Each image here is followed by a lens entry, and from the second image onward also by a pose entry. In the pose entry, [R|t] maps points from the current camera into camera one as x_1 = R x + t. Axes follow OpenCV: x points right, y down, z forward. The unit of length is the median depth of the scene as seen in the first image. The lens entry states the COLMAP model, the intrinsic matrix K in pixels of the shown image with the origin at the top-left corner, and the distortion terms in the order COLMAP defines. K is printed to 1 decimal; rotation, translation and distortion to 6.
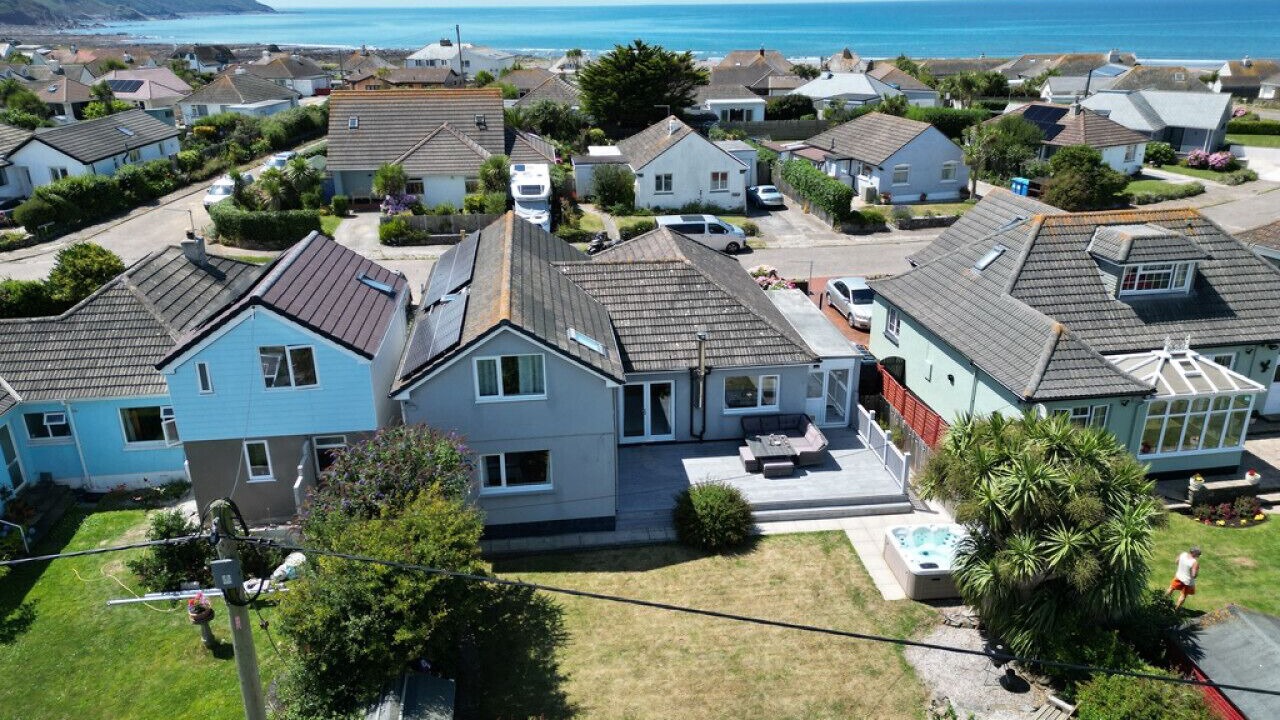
lens RADIAL K [[885.8, 0, 638.3], [0, 885.8, 366.6], [0, 0, 1]] dist [0.091221, -0.097045]
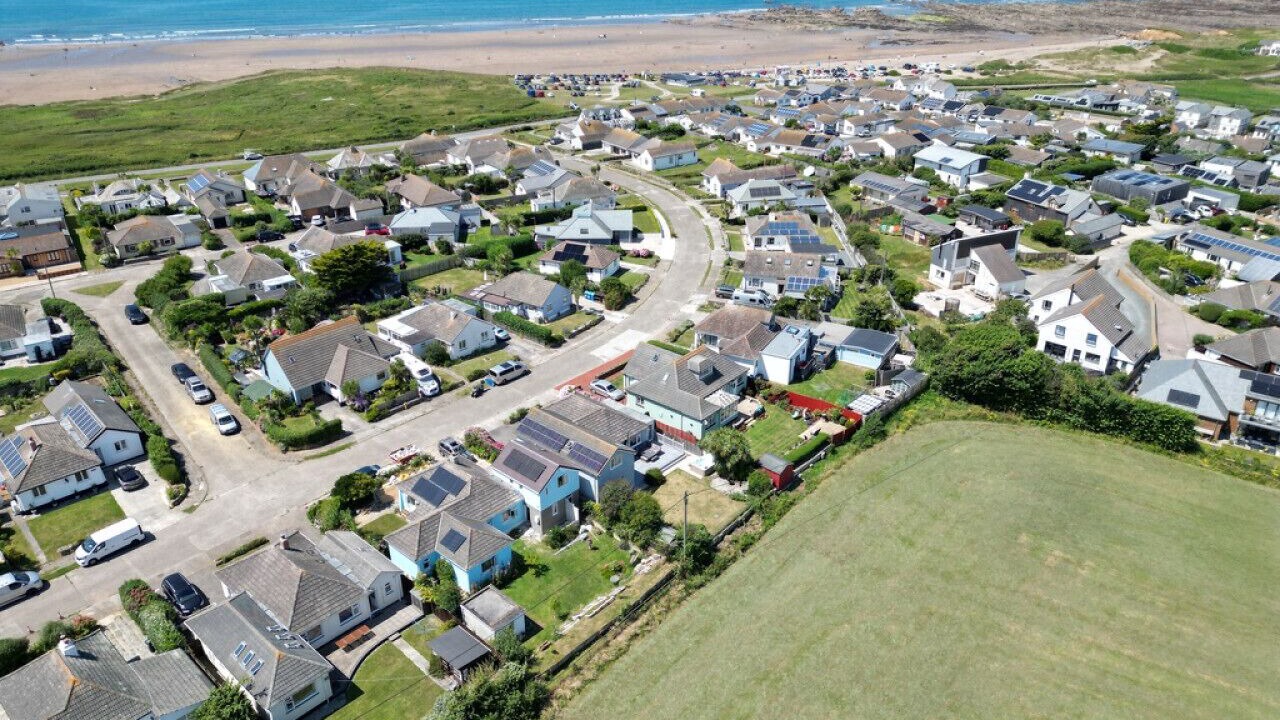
lens RADIAL K [[885.8, 0, 638.3], [0, 885.8, 366.6], [0, 0, 1]] dist [0.091221, -0.097045]
pose [[0.753404, -0.293973, 0.588186, -1.735110], [0.247405, 0.955500, 0.160655, -0.766871], [-0.609240, 0.024482, 0.792608, -1.669932]]
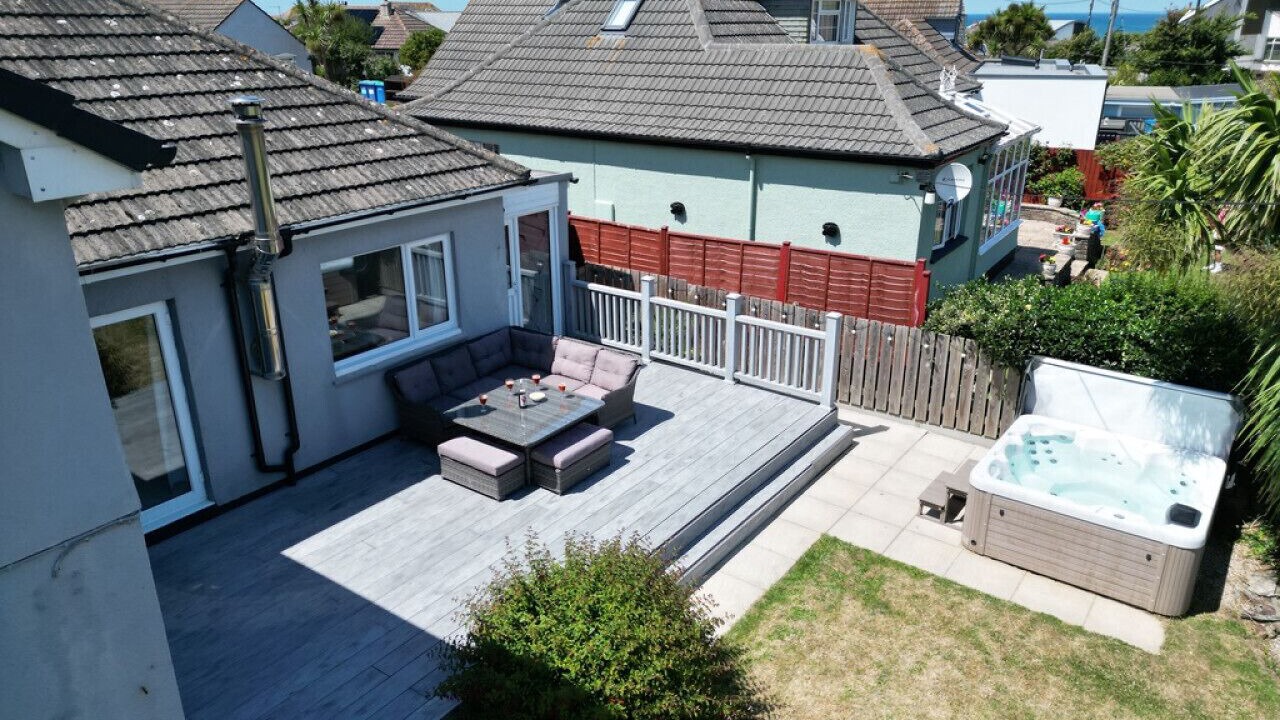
lens RADIAL K [[892.8, 0, 640.0], [0, 892.8, 360.0], [0, 0, 1]] dist [0.047619, -0.033460]
pose [[0.674998, -0.259730, 0.690593, -0.058878], [0.275951, 0.956932, 0.090180, 0.046615], [-0.684272, 0.129699, 0.717600, 0.653600]]
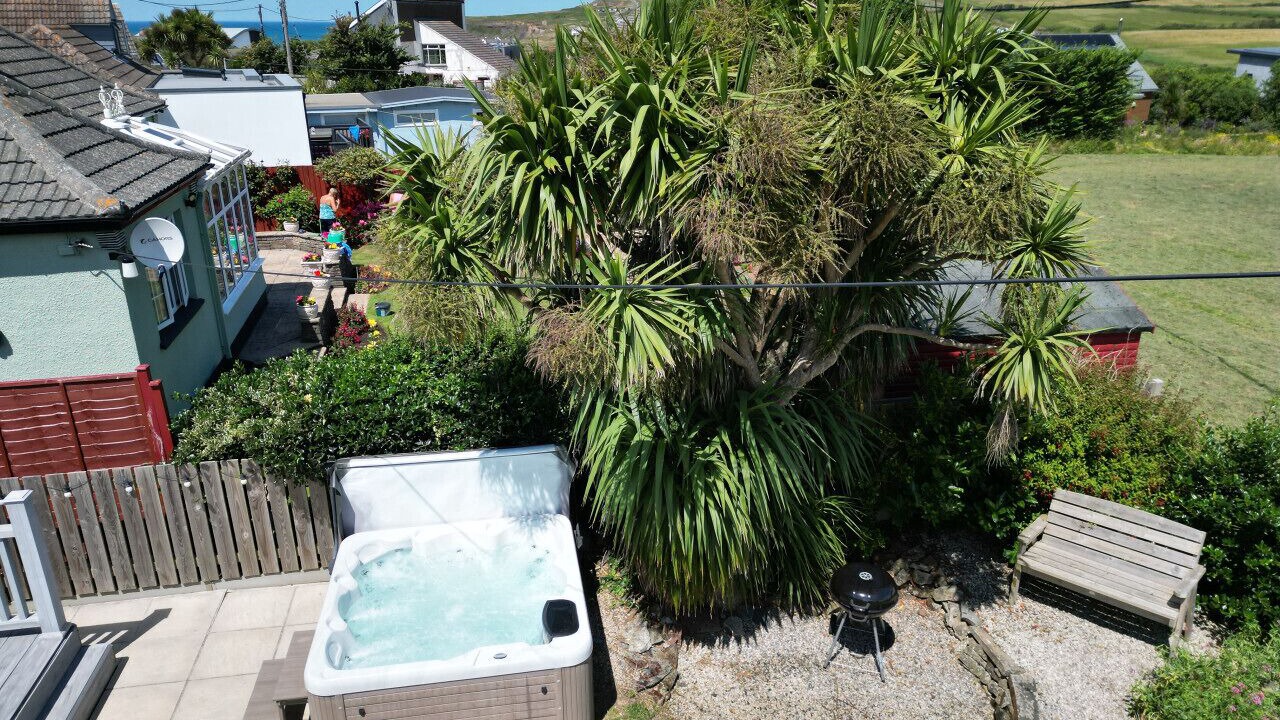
lens RADIAL K [[892.8, 0, 640.0], [0, 892.8, 360.0], [0, 0, 1]] dist [0.047619, -0.033460]
pose [[-0.068308, -0.347326, 0.935253, 0.051673], [0.382450, 0.856711, 0.346090, 0.033977], [-0.921448, 0.381328, 0.074315, 0.688009]]
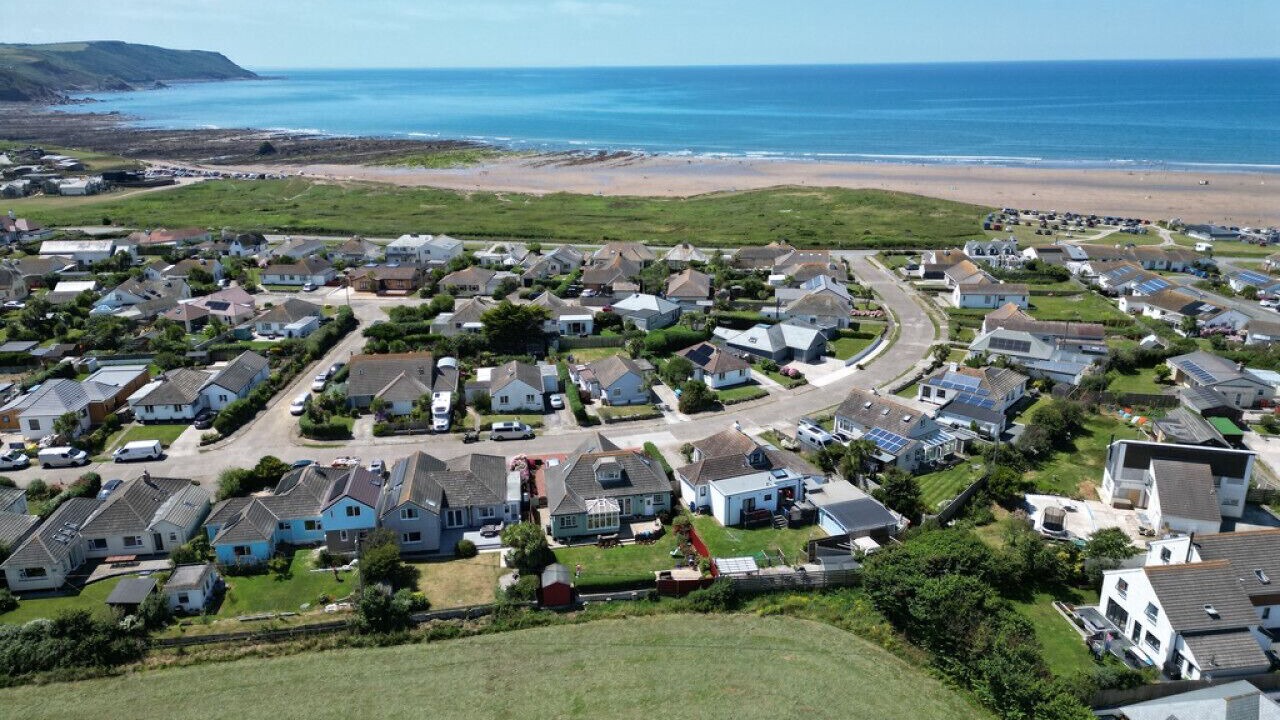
lens RADIAL K [[885.8, 0, 638.3], [0, 885.8, 366.6], [0, 0, 1]] dist [0.091221, -0.097045]
pose [[0.999714, -0.006398, 0.023044, 0.617839], [0.007743, 0.998242, -0.058770, -0.314812], [-0.022627, 0.058931, 0.998006, -2.389112]]
